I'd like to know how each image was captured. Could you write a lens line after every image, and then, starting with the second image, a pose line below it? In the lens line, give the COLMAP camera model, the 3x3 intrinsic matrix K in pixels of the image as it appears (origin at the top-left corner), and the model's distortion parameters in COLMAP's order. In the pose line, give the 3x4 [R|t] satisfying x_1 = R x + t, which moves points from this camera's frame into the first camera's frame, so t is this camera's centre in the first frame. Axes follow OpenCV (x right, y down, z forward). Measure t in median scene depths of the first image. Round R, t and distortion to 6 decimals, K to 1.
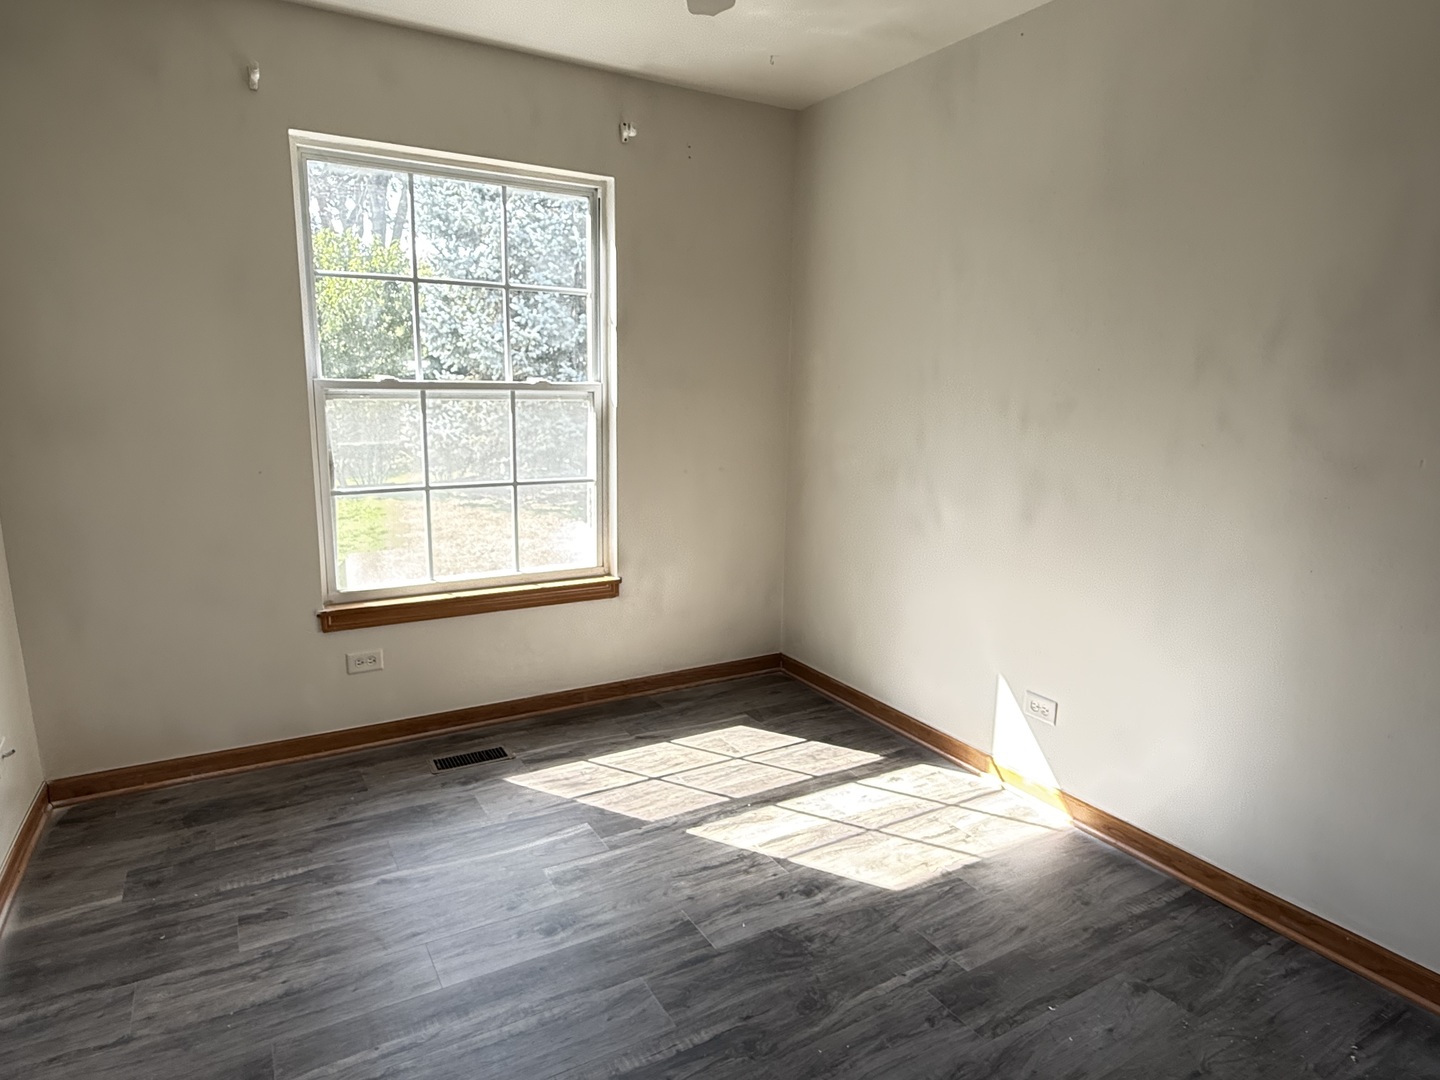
lens RADIAL K [[841.5, 0, 717.9], [0, 841.5, 540.4], [0, 0, 1]] dist [0.007661, 0.001094]
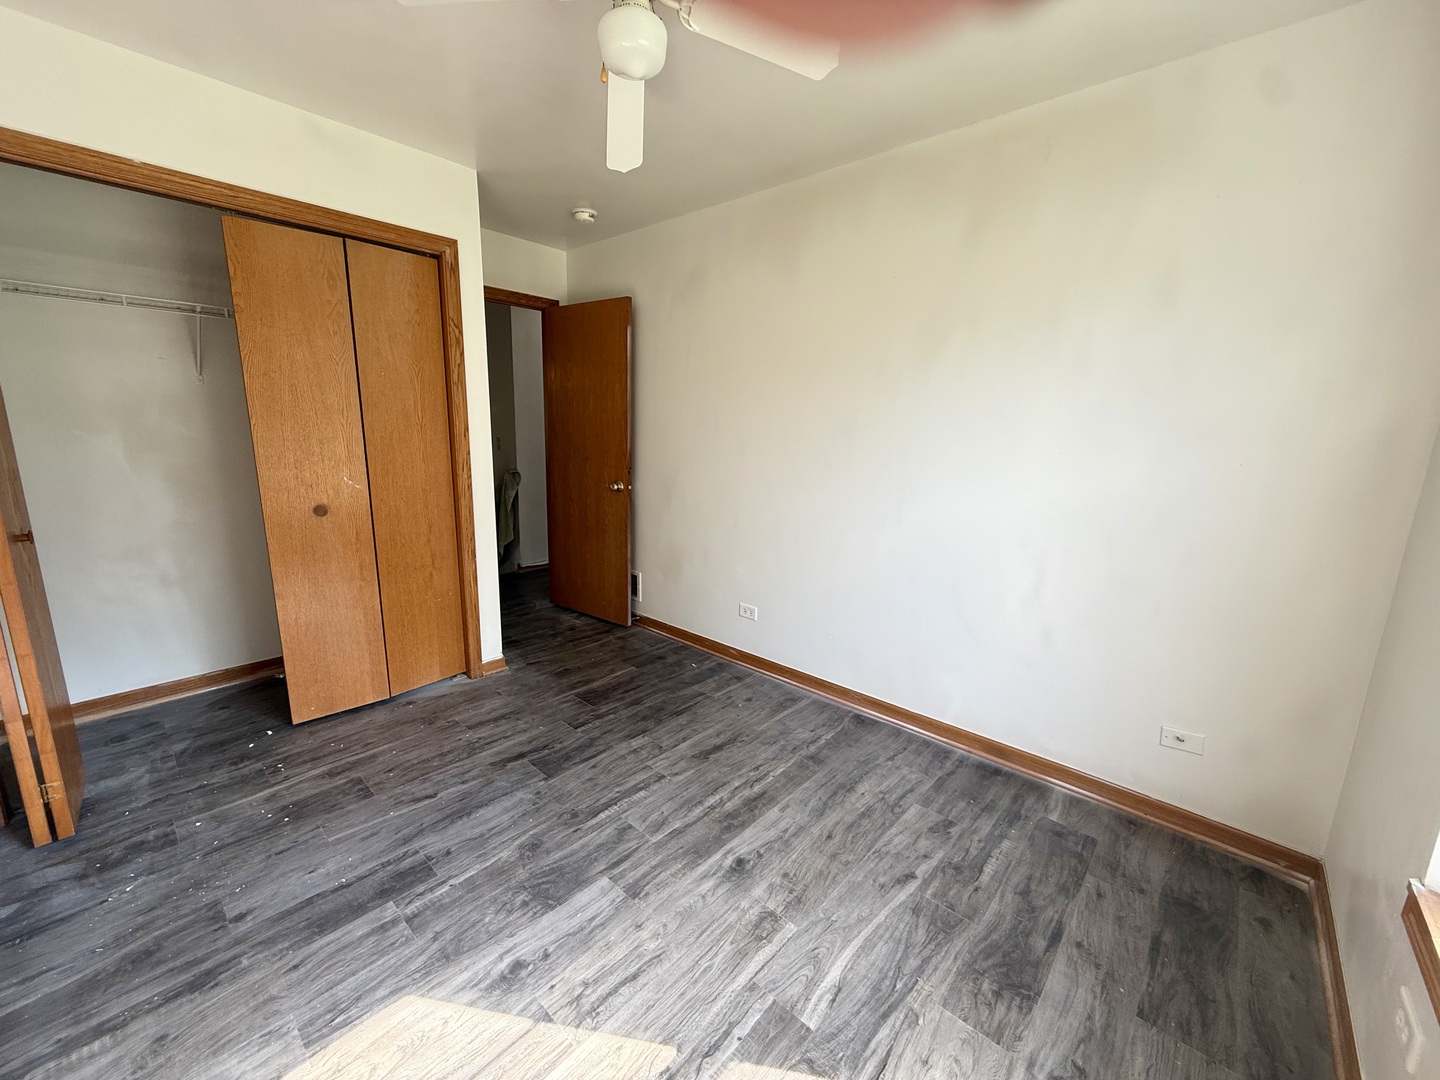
lens RADIAL K [[576.2, 0, 720.6], [0, 576.2, 540.5], [0, 0, 1]] dist [-0.000782, -0.000120]
pose [[-0.951314, 0.021783, -0.307454, 0.082118], [-0.095949, 0.927008, 0.362559, -0.288266], [0.292910, 0.374407, -0.879786, 1.530627]]
